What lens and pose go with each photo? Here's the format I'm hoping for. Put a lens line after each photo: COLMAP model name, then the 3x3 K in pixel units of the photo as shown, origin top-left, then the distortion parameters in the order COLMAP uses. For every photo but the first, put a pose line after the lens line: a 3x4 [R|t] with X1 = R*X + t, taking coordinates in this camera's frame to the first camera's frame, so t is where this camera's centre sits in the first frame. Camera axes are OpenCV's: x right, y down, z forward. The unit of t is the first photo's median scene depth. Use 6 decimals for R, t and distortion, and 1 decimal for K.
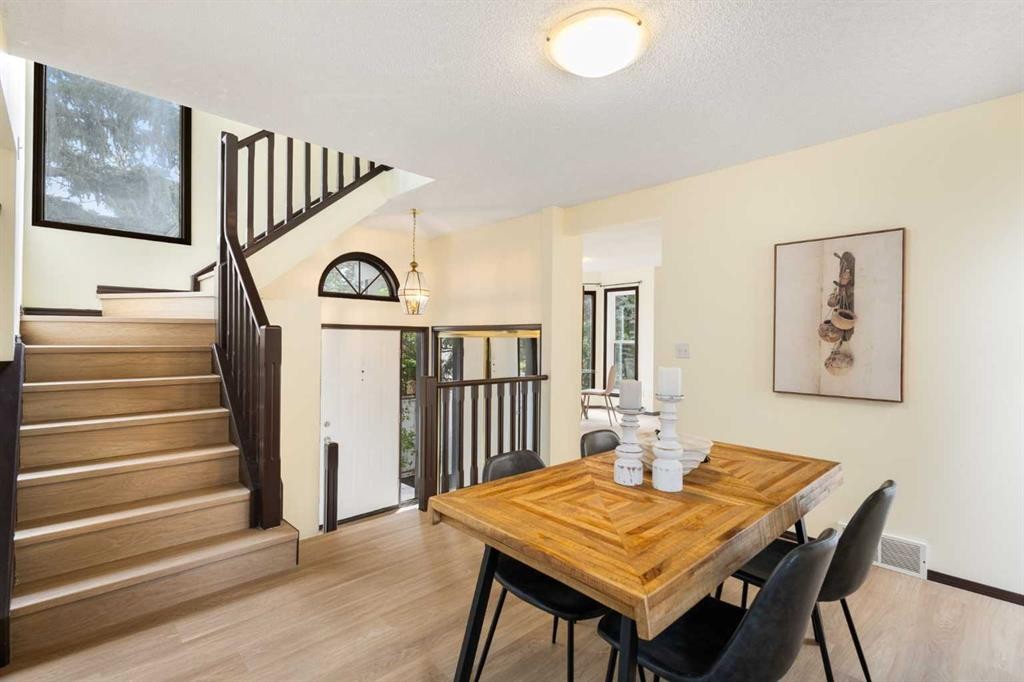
lens RADIAL K [[474.9, 0, 507.7], [0, 474.9, 341.1], [0, 0, 1]] dist [0.000269, -0.000205]
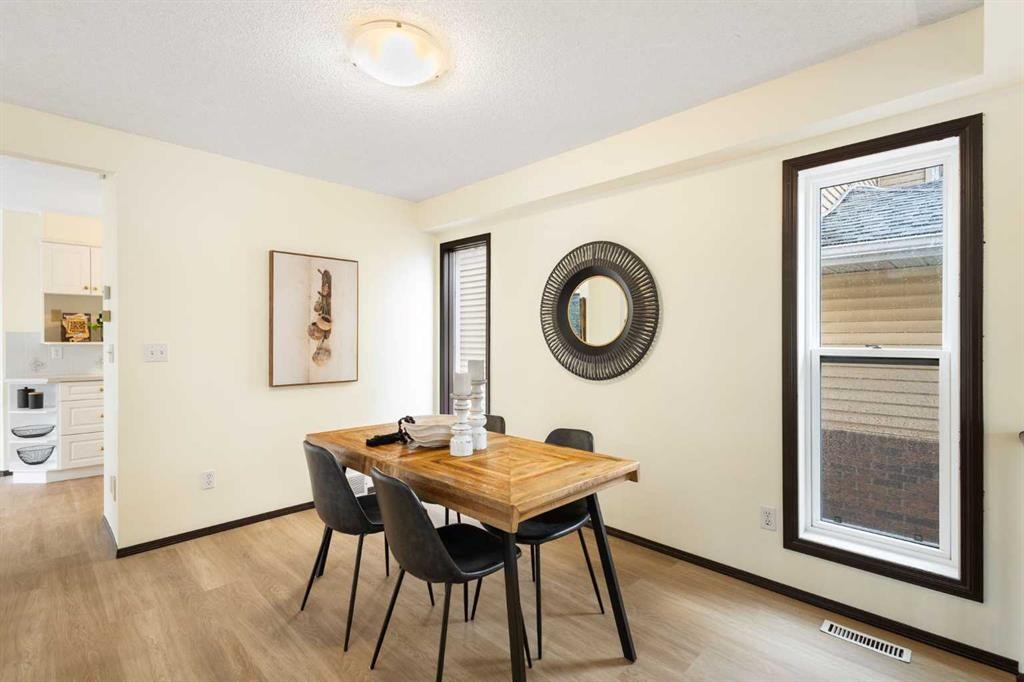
lens RADIAL K [[474.9, 0, 505.6], [0, 474.9, 344.3], [0, 0, 1]] dist [0.000269, -0.000205]
pose [[-0.041204, -0.021582, 0.998918, -0.603466], [0.005662, 0.999746, 0.021834, -0.011595], [-0.999135, 0.006555, -0.041072, 0.566020]]
